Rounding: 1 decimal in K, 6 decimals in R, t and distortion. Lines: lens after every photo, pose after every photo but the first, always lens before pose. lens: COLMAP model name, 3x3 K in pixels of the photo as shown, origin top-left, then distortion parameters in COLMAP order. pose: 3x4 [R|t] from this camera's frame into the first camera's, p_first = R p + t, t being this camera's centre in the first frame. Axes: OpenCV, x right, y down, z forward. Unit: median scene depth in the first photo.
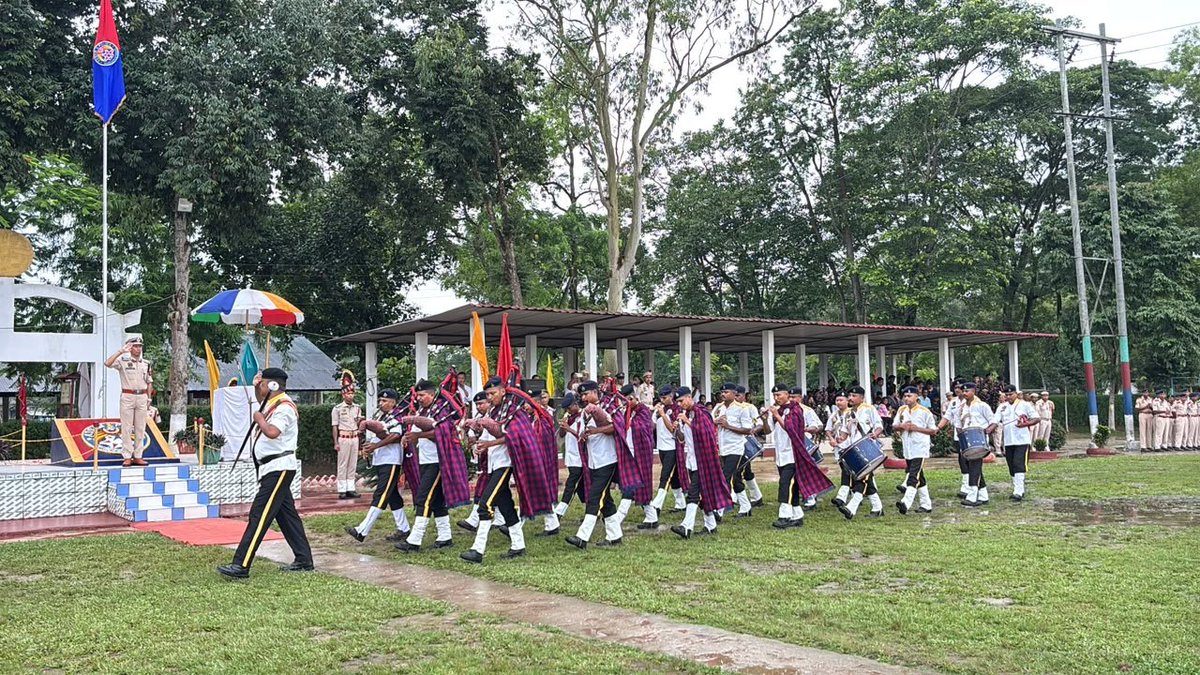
lens RADIAL K [[1092.1, 0, 599.3], [0, 1092.1, 342.3], [0, 0, 1]] dist [0.025663, 0.000000]
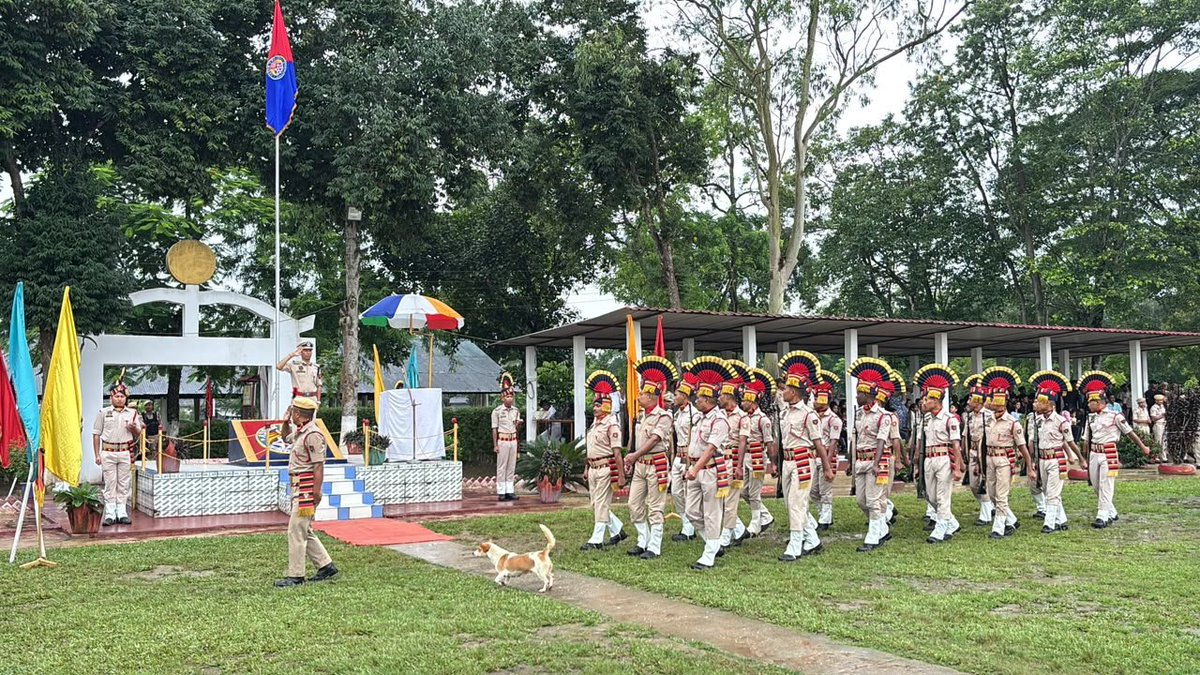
lens RADIAL K [[1092.1, 0, 597.8], [0, 1092.1, 345.5], [0, 0, 1]] dist [0.025663, 0.000000]
pose [[0.988813, -0.002014, -0.149150, 0.002231], [0.001944, 0.999998, -0.000613, 0.000210], [0.149151, 0.000316, 0.988814, 0.013533]]
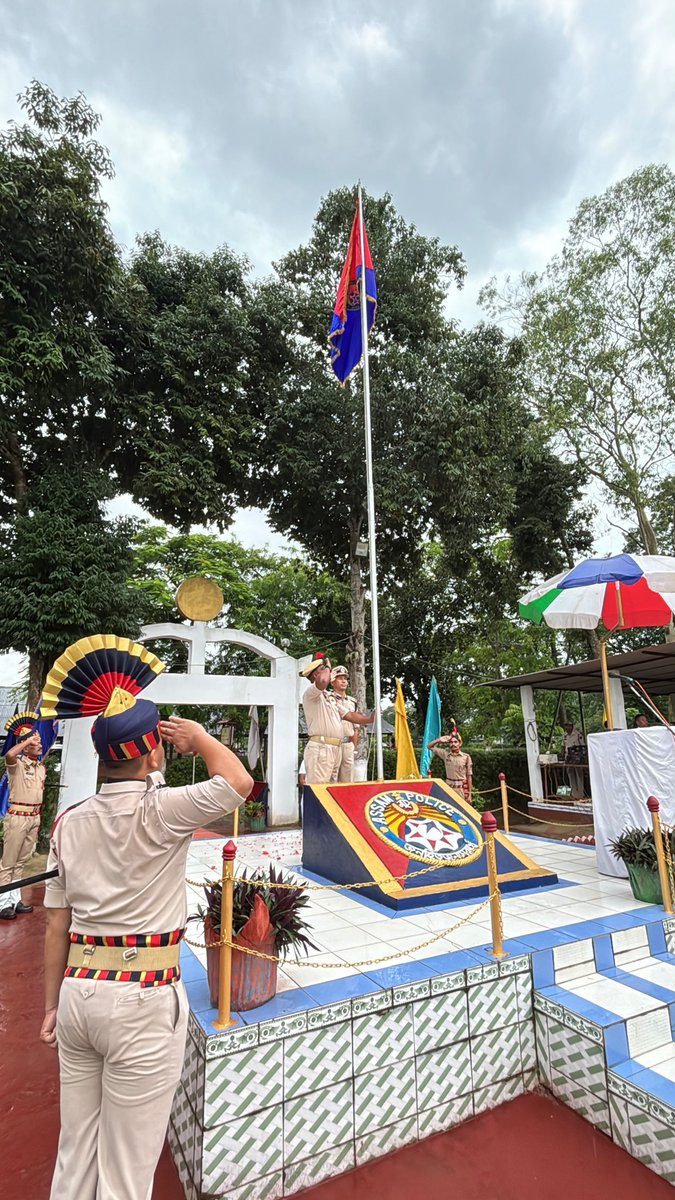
lens RADIAL K [[548.8, 0, 342.1], [0, 548.8, 602.4], [0, 0, 1]] dist [0.000140, -0.000103]
pose [[0.982909, -0.041467, -0.179359, -0.258424], [0.006573, 0.981584, -0.190918, 0.018554], [0.183972, 0.186476, 0.965081, 0.431263]]
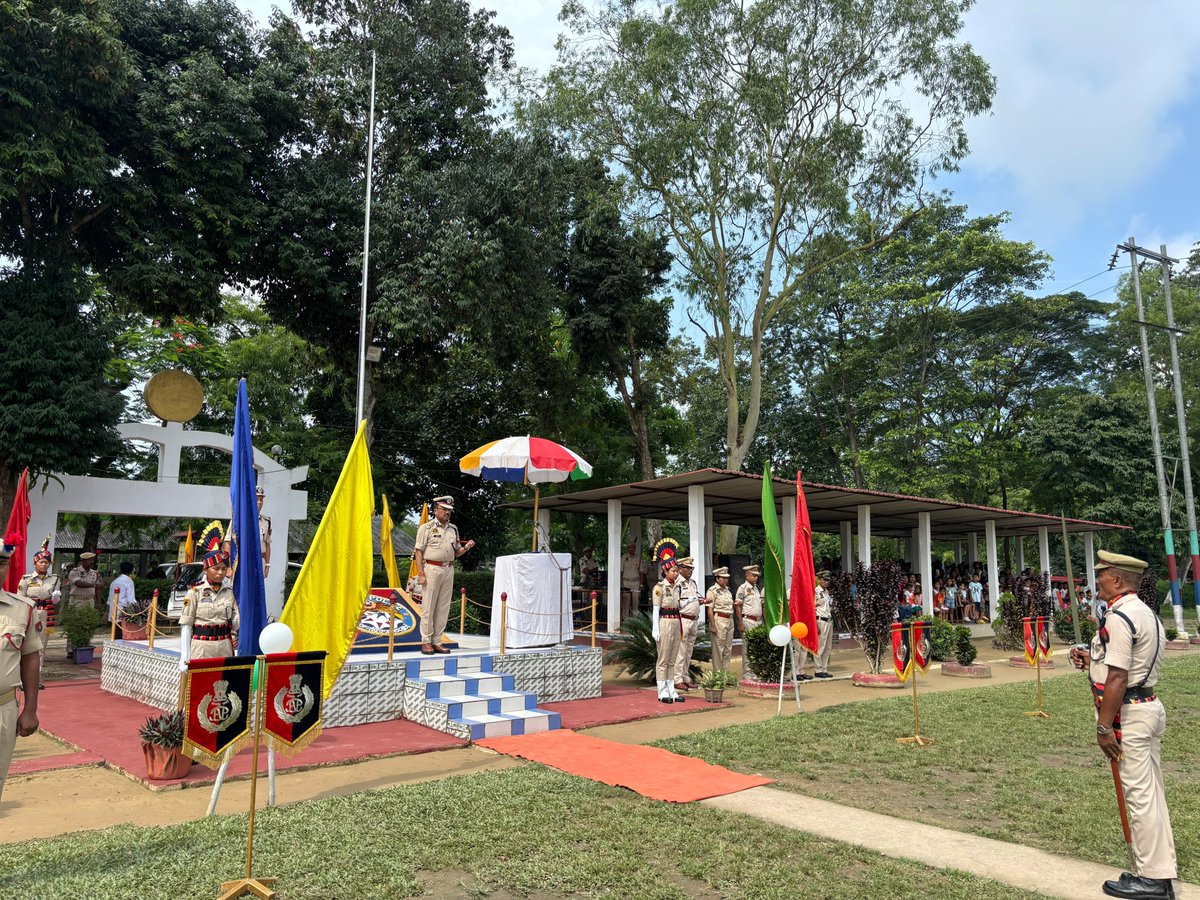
lens RADIAL K [[902.0, 0, 599.2], [0, 902.0, 457.9], [0, 0, 1]] dist [0.000869, -0.007182]
pose [[0.996965, 0.039217, 0.067252, -0.198674], [-0.034349, 0.996807, -0.072079, 0.009327], [-0.069864, 0.069550, 0.995129, 0.201367]]
